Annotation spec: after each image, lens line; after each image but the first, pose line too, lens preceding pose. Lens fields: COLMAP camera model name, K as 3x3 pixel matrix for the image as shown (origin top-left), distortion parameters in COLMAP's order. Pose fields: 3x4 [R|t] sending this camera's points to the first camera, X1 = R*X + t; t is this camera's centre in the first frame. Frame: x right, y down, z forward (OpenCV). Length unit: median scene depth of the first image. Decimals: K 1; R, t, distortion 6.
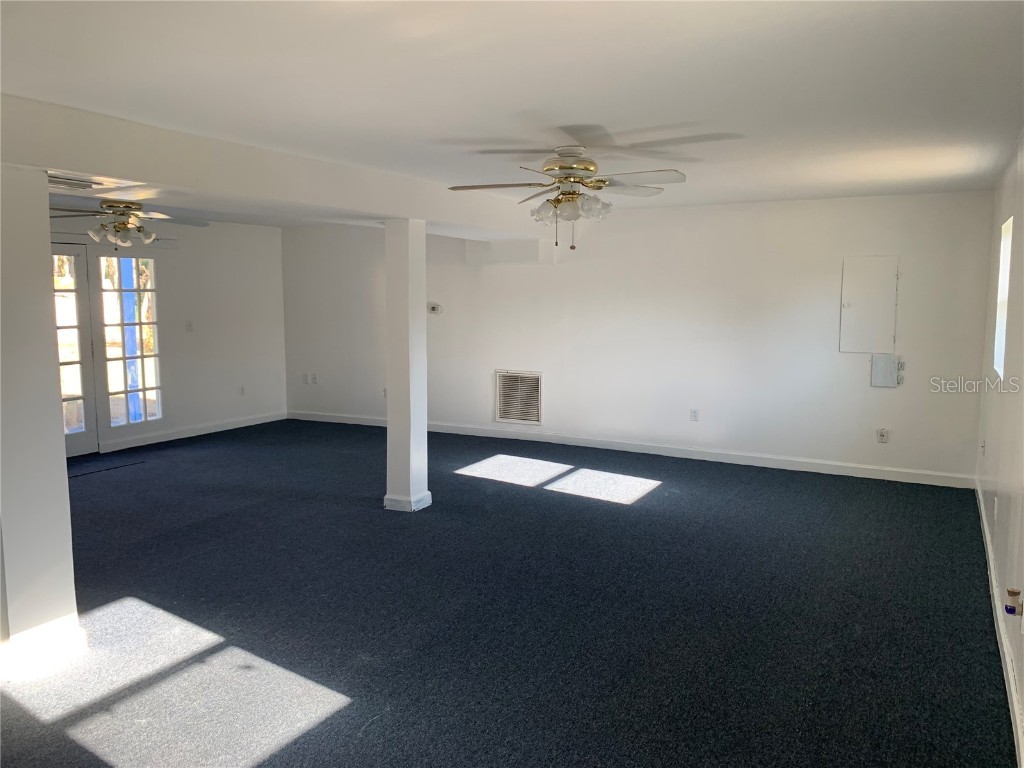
lens RADIAL K [[769.0, 0, 516.5], [0, 769.0, 379.9], [0, 0, 1]] dist [0.022348, -0.016134]
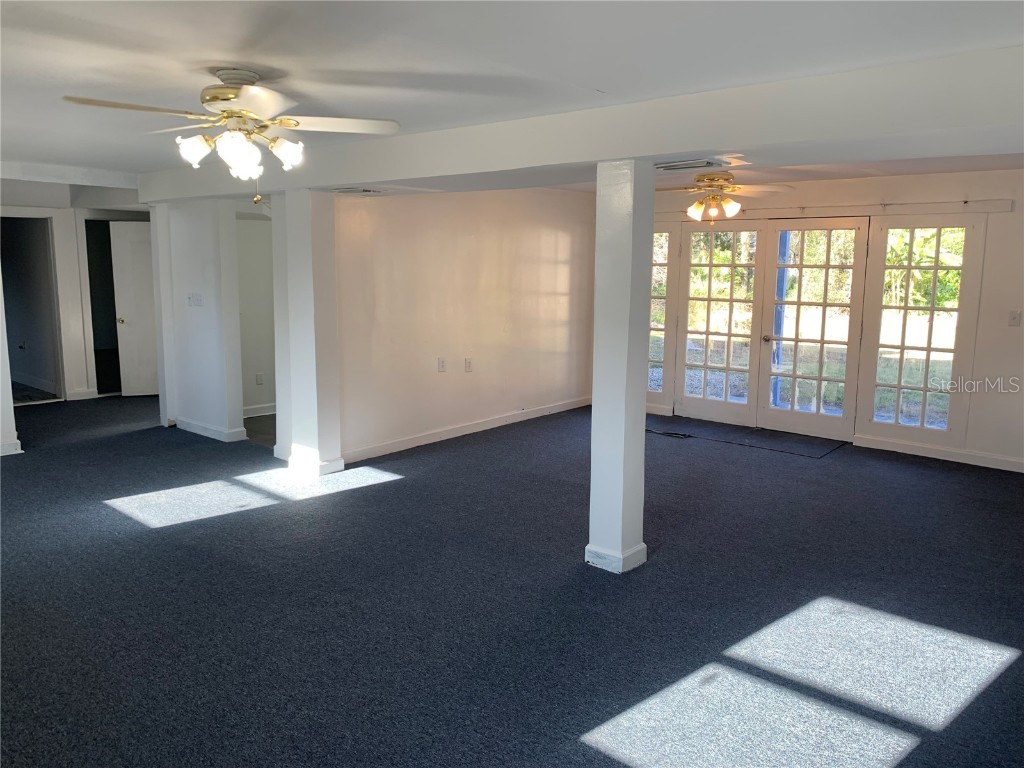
lens RADIAL K [[769.0, 0, 511.5], [0, 769.0, 375.8], [0, 0, 1]] dist [0.022348, -0.016134]
pose [[-0.211853, 0.141813, -0.966958, 0.860342], [-0.127502, 0.976949, 0.171213, -0.185541], [0.968949, 0.159561, -0.188889, 1.561235]]
